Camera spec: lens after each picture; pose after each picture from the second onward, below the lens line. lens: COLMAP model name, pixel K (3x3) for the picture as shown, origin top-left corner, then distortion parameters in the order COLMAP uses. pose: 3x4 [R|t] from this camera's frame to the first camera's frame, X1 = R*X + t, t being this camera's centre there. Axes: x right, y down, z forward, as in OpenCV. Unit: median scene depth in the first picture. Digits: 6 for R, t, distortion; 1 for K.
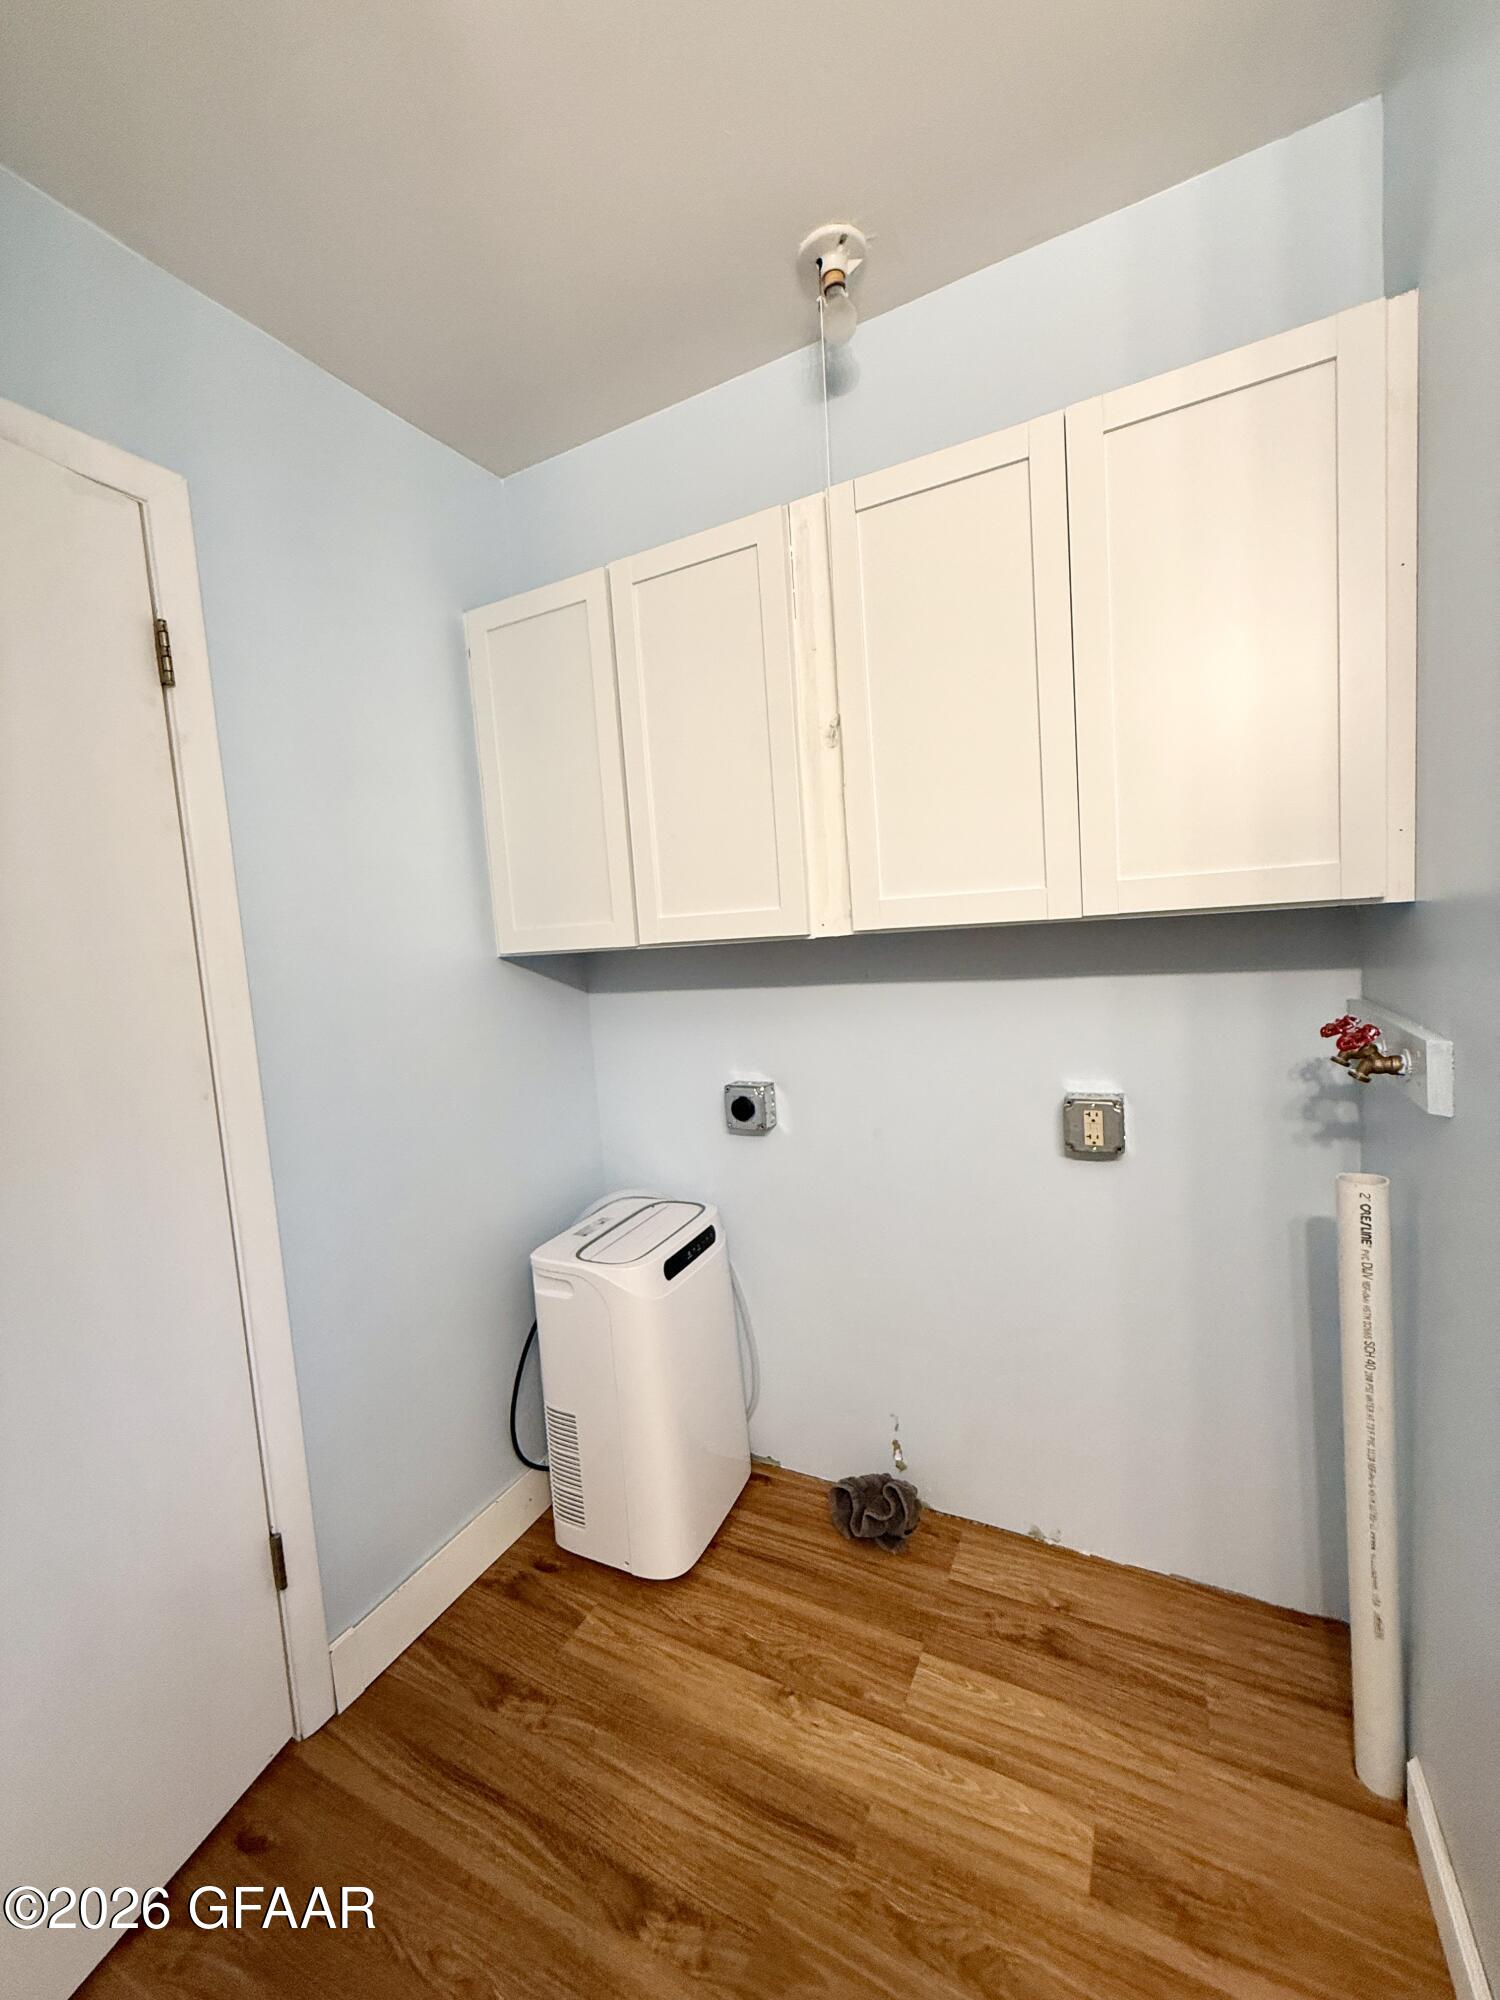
lens RADIAL K [[797.8, 0, 750.0], [0, 797.8, 1000.0], [0, 0, 1]] dist [-0.000744, -0.000010]
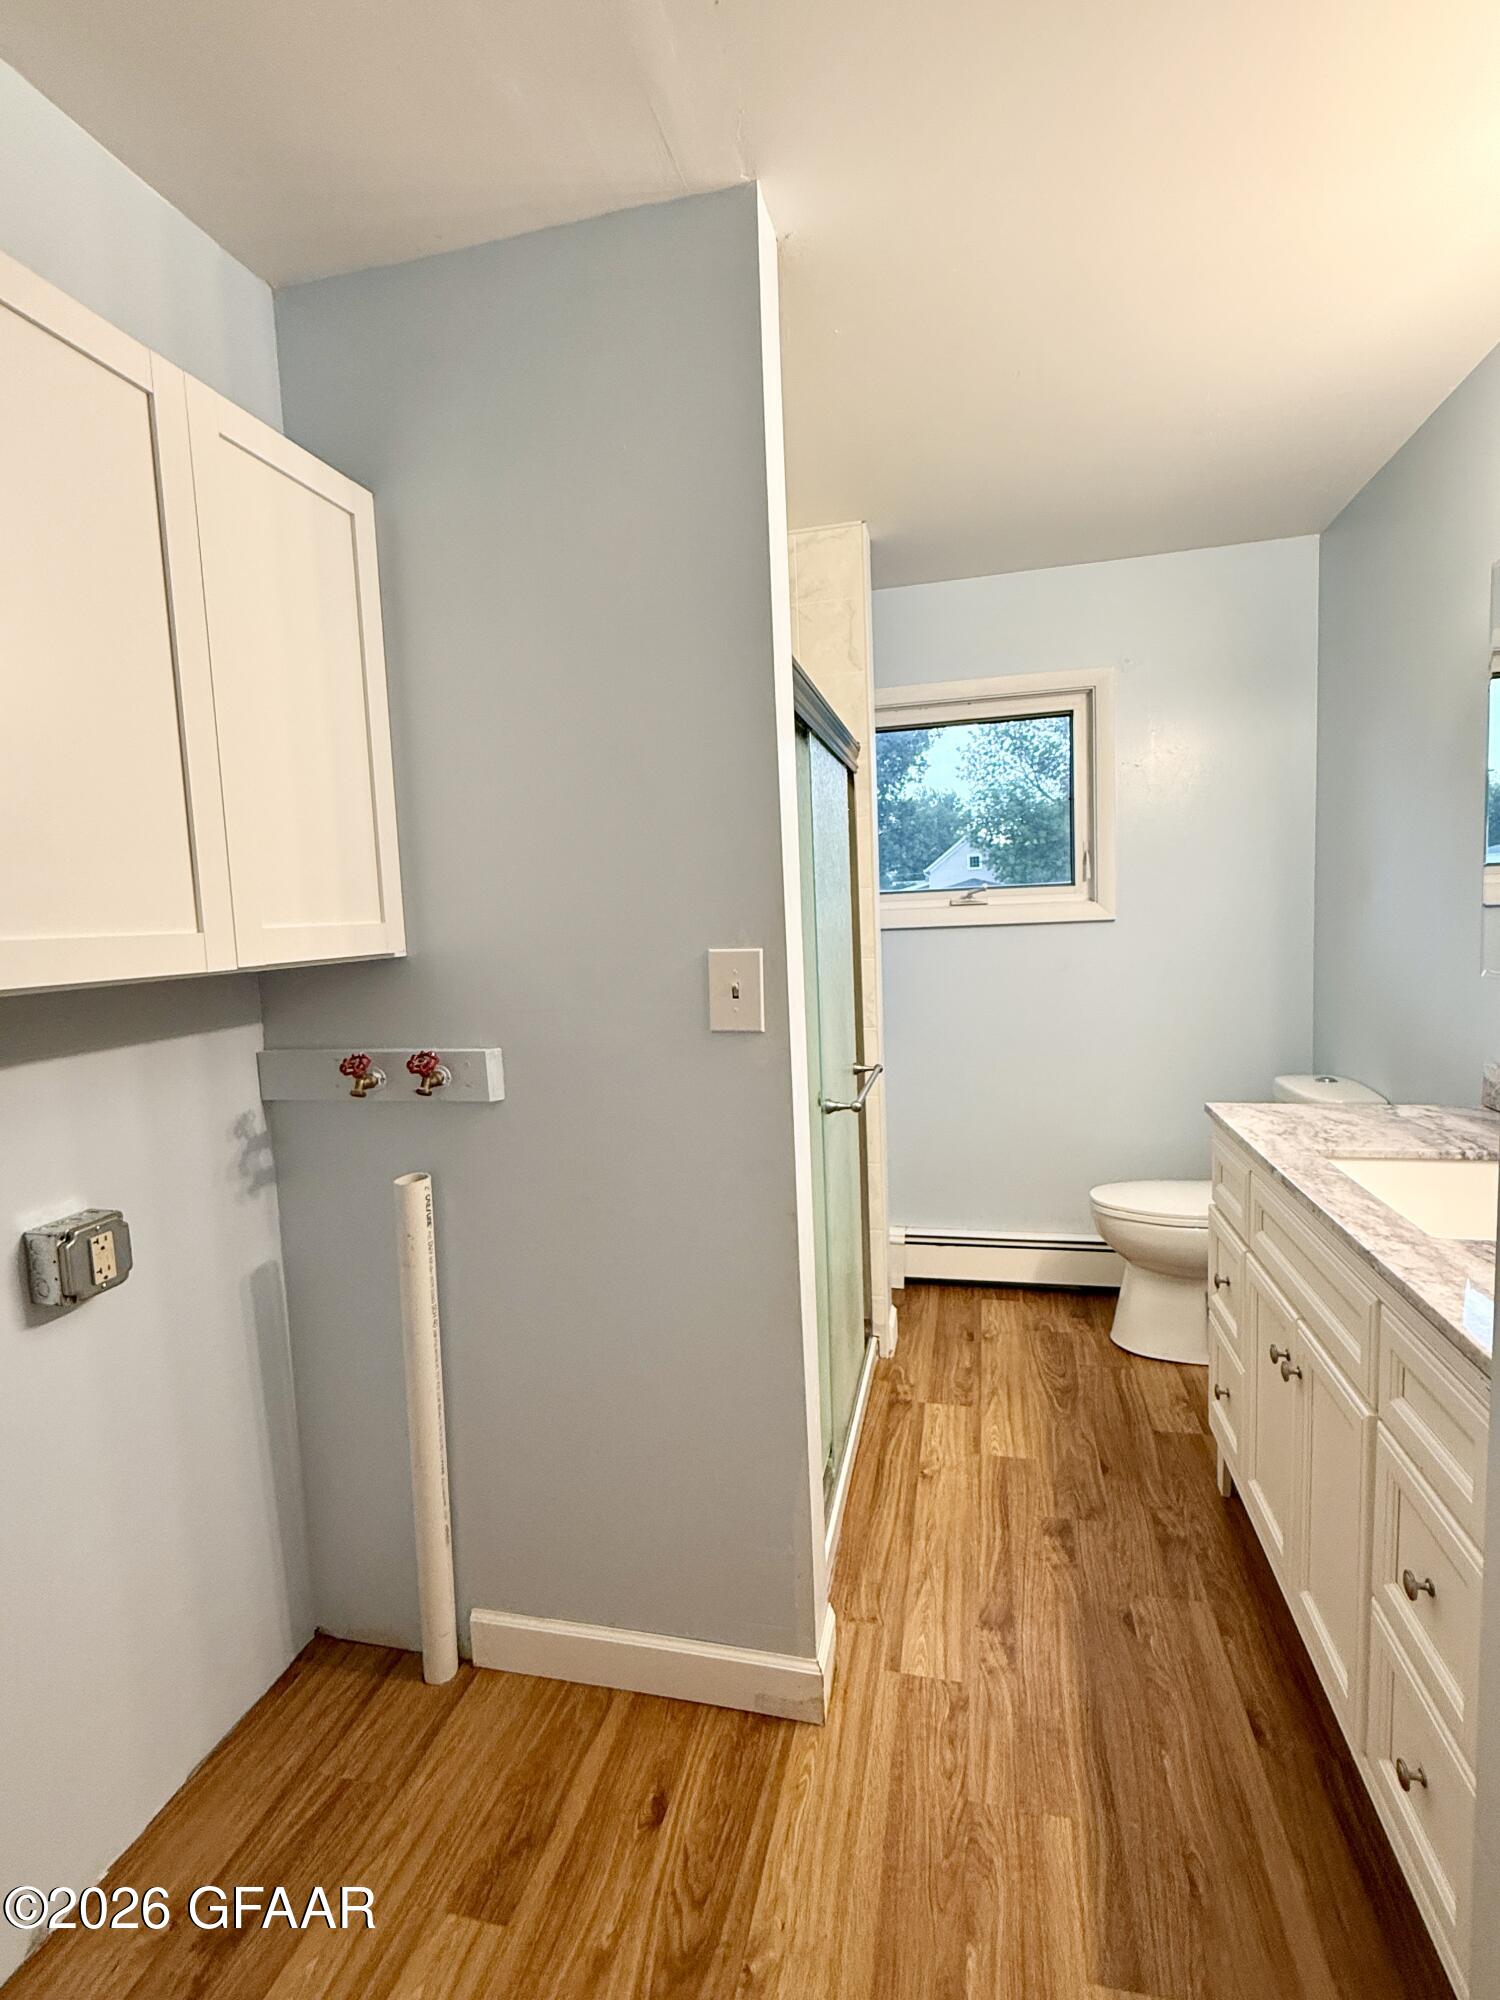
lens RADIAL K [[951.2, 0, 750.0], [0, 951.2, 1000.0], [0, 0, 1]] dist [0.000390, -0.000013]
pose [[-0.235758, -0.017269, 0.971658, -0.655884], [0.145347, 0.987969, 0.052826, -0.043031], [-0.960881, 0.153682, -0.230412, 0.660509]]
